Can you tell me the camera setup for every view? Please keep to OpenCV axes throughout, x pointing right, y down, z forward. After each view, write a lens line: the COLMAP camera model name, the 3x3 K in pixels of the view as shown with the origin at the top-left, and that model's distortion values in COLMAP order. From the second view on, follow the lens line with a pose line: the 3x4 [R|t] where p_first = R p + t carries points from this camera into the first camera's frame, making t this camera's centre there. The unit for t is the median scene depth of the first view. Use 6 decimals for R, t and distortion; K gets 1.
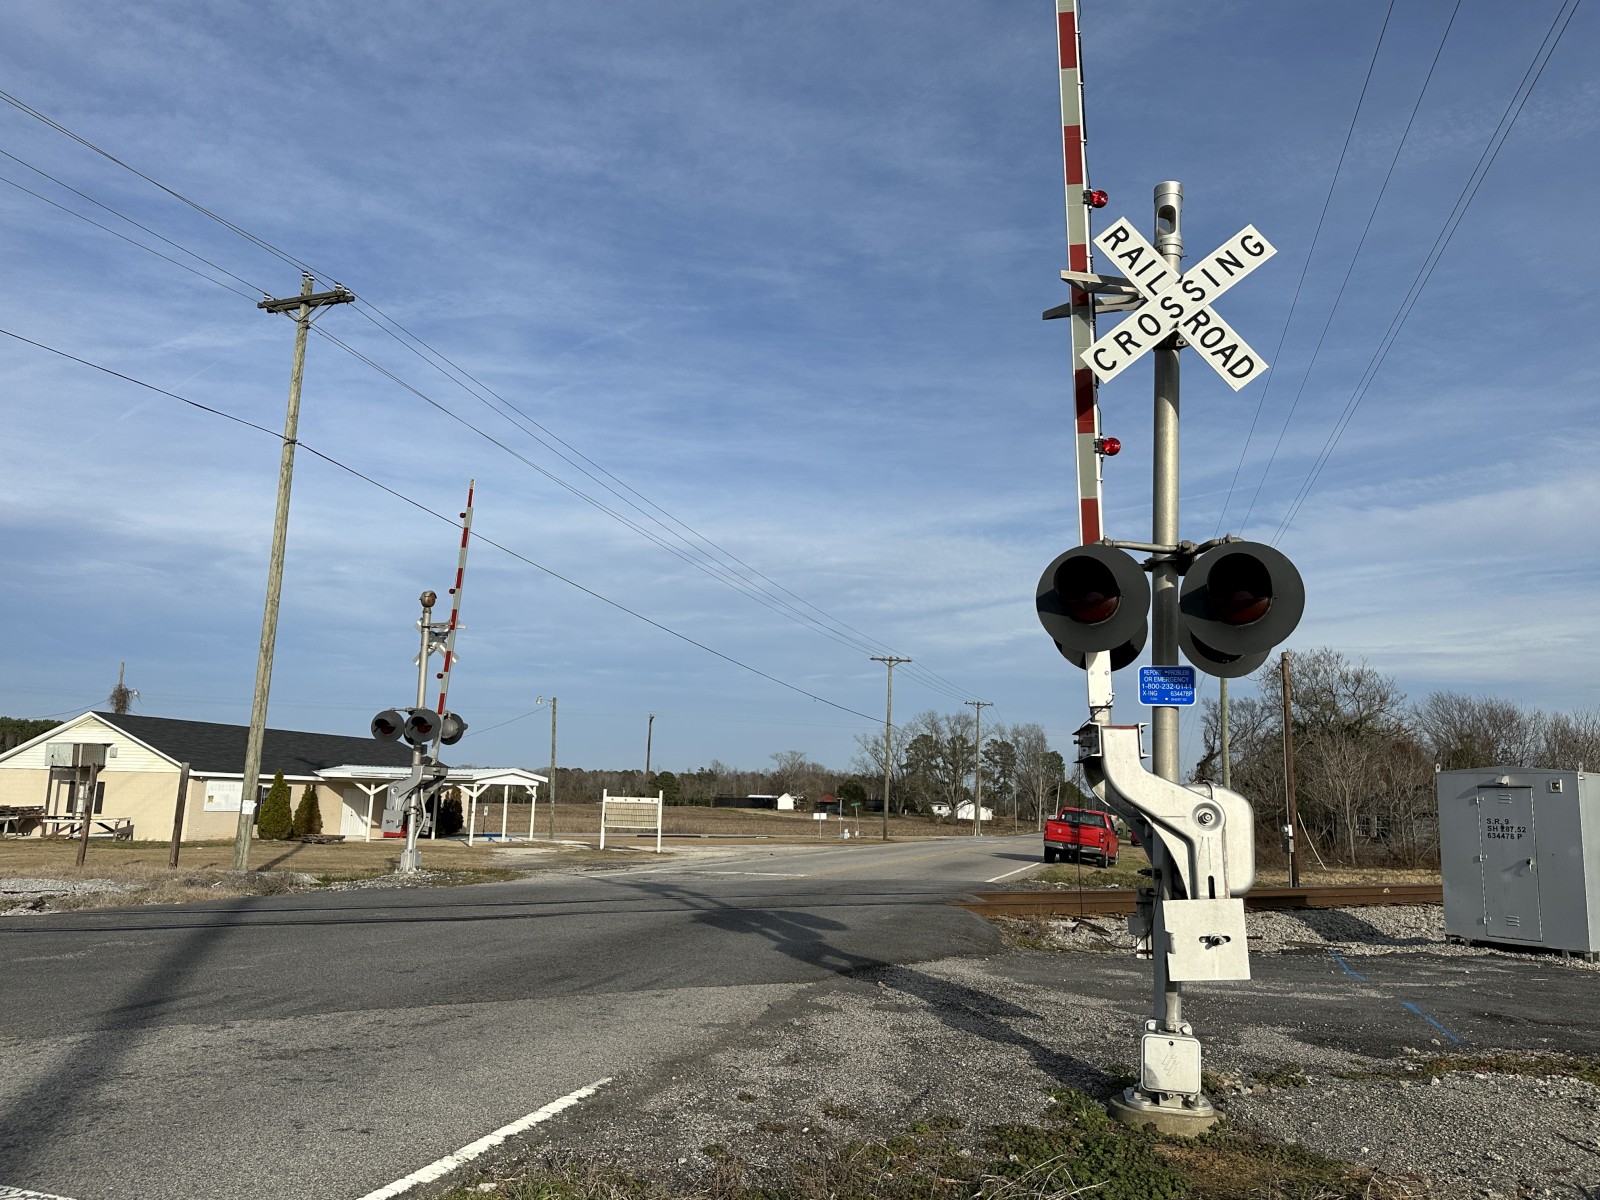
lens RADIAL K [[1202.8, 0, 780.8], [0, 1202.8, 613.8], [0, 0, 1]] dist [0.079931, -0.090820]
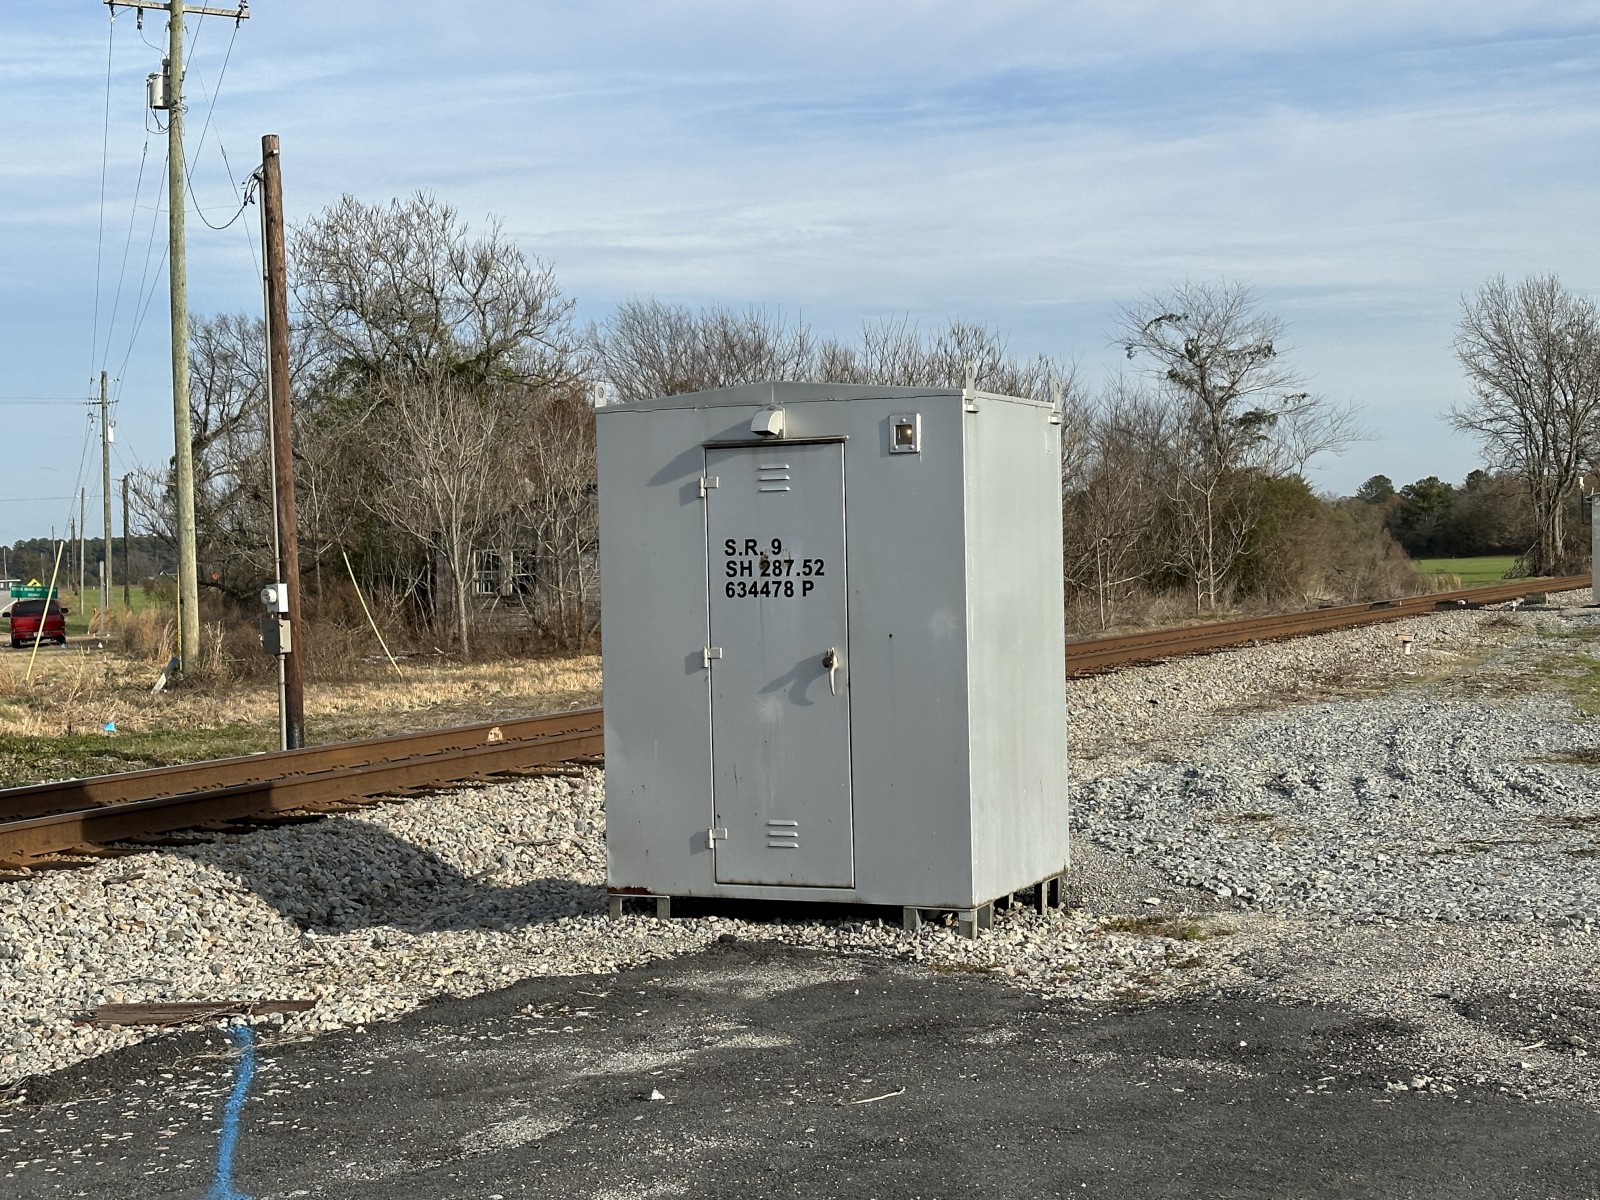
lens RADIAL K [[2503.3, 0, 804.9], [0, 2503.3, 608.1], [0, 0, 1]] dist [0.154472, 0.000000]
pose [[0.847623, -0.059253, 0.527280, 0.174514], [-0.034771, 0.985406, 0.166630, 0.052903], [-0.529458, -0.159574, 0.833193, 0.310166]]
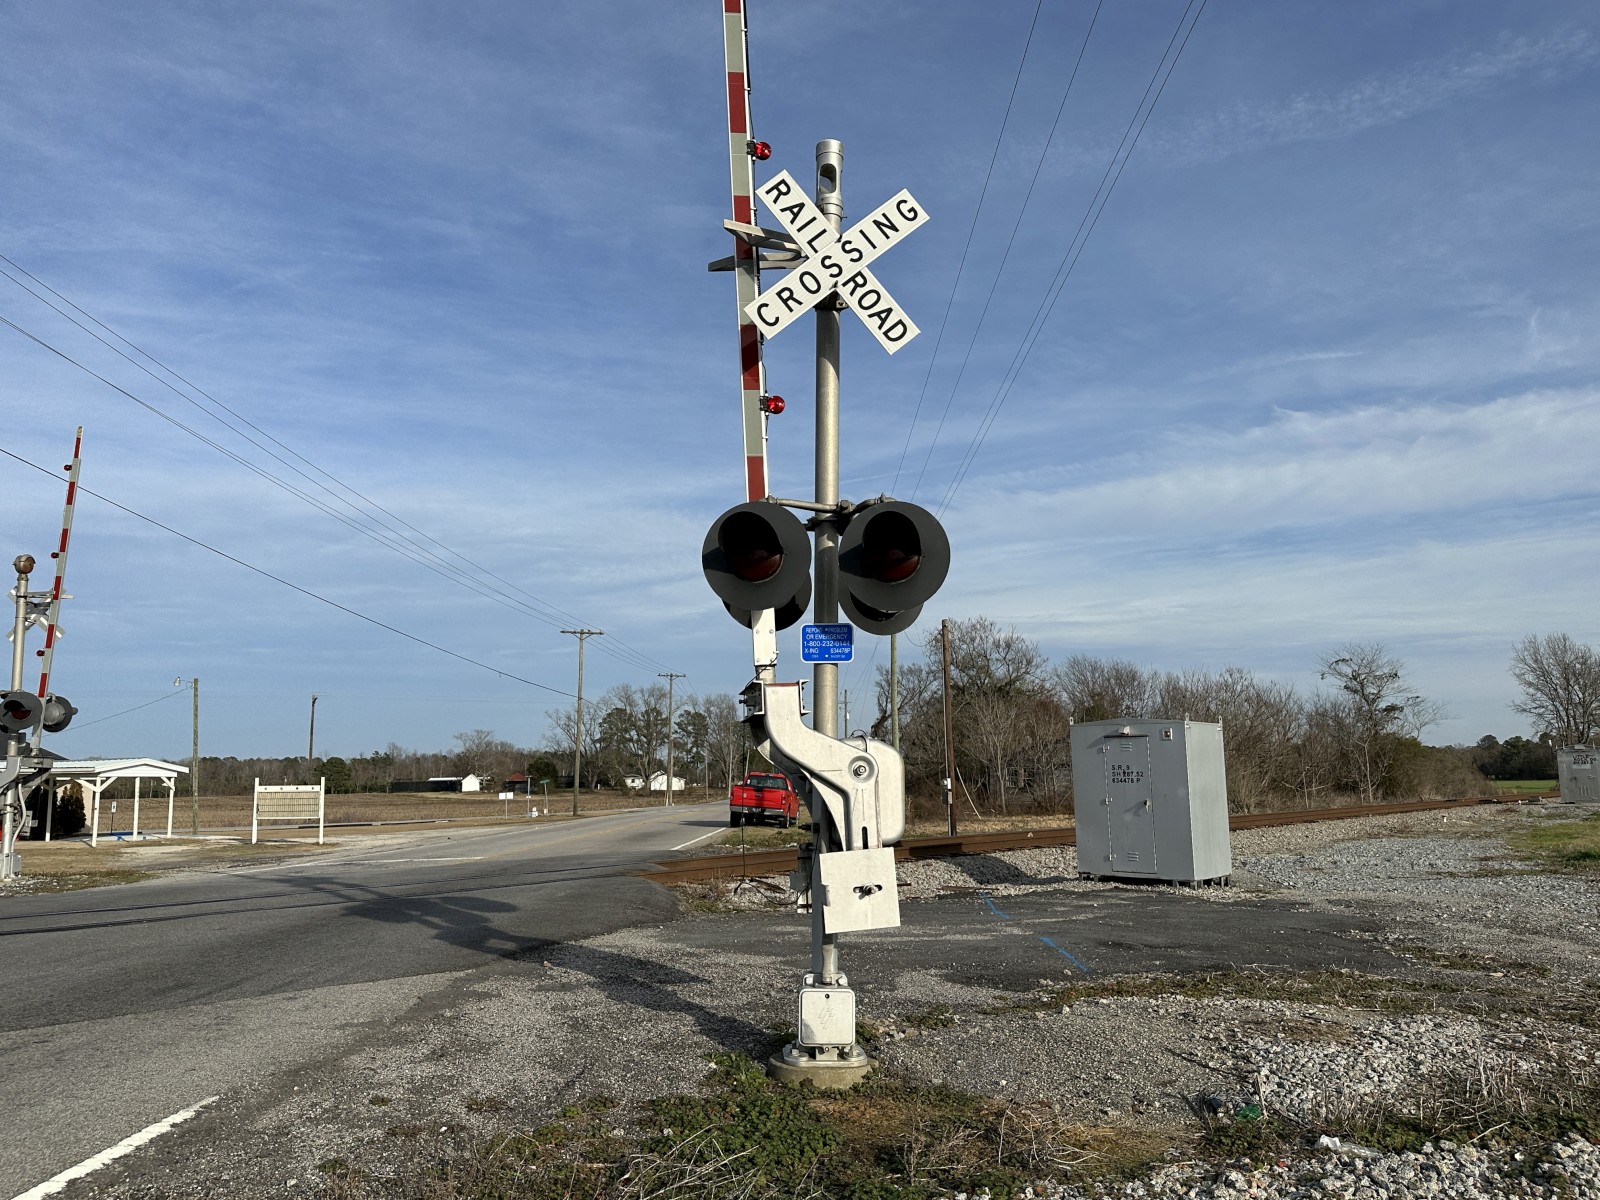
lens RADIAL K [[1202.8, 0, 801.8], [0, 1202.8, 607.6], [0, 0, 1]] dist [0.079931, -0.090820]
pose [[0.963976, -0.004353, 0.265954, 0.010140], [-0.000094, 0.999860, 0.016706, 0.004137], [-0.265990, -0.016129, 0.963841, 0.012838]]
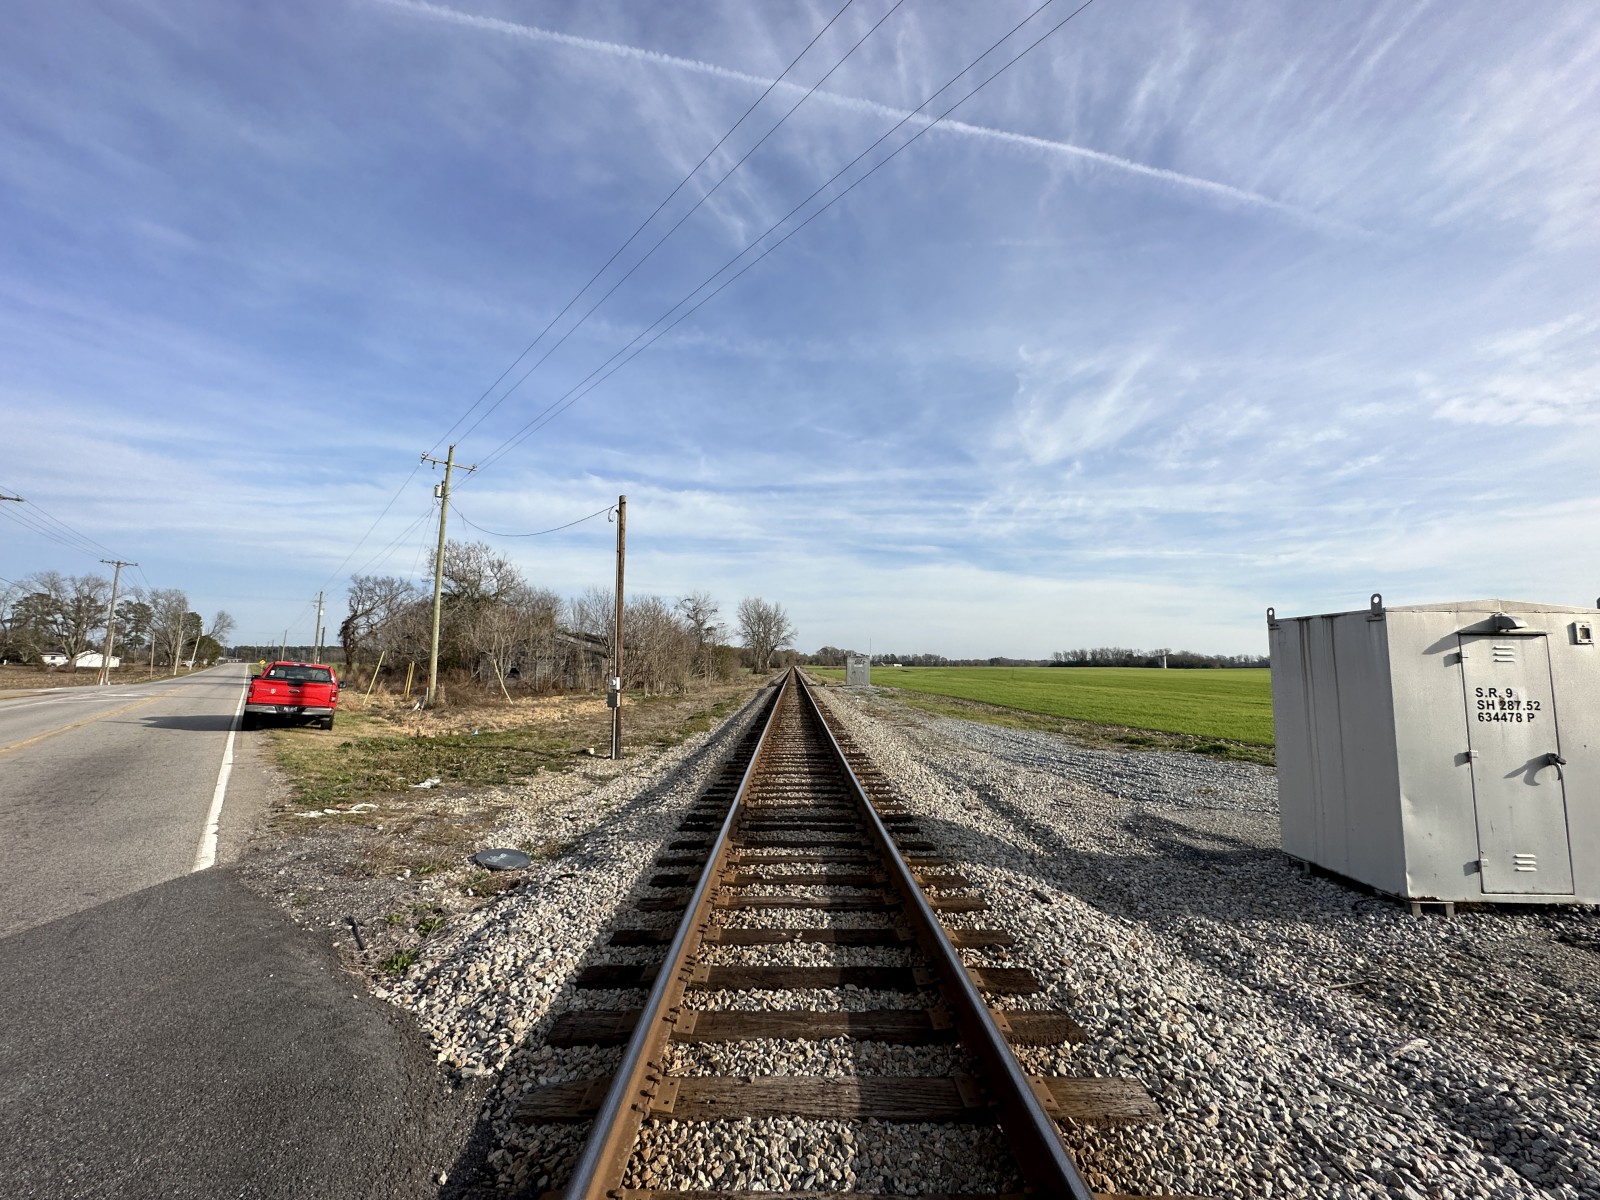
lens RADIAL K [[642.1, 0, 808.8], [0, 642.1, 599.9], [0, 0, 1]] dist [0.000141, 0.000462]
pose [[0.546254, 0.058128, 0.835600, 0.109837], [-0.123079, 0.992331, 0.011429, 0.119784], [-0.828528, -0.109088, 0.549219, 0.816068]]
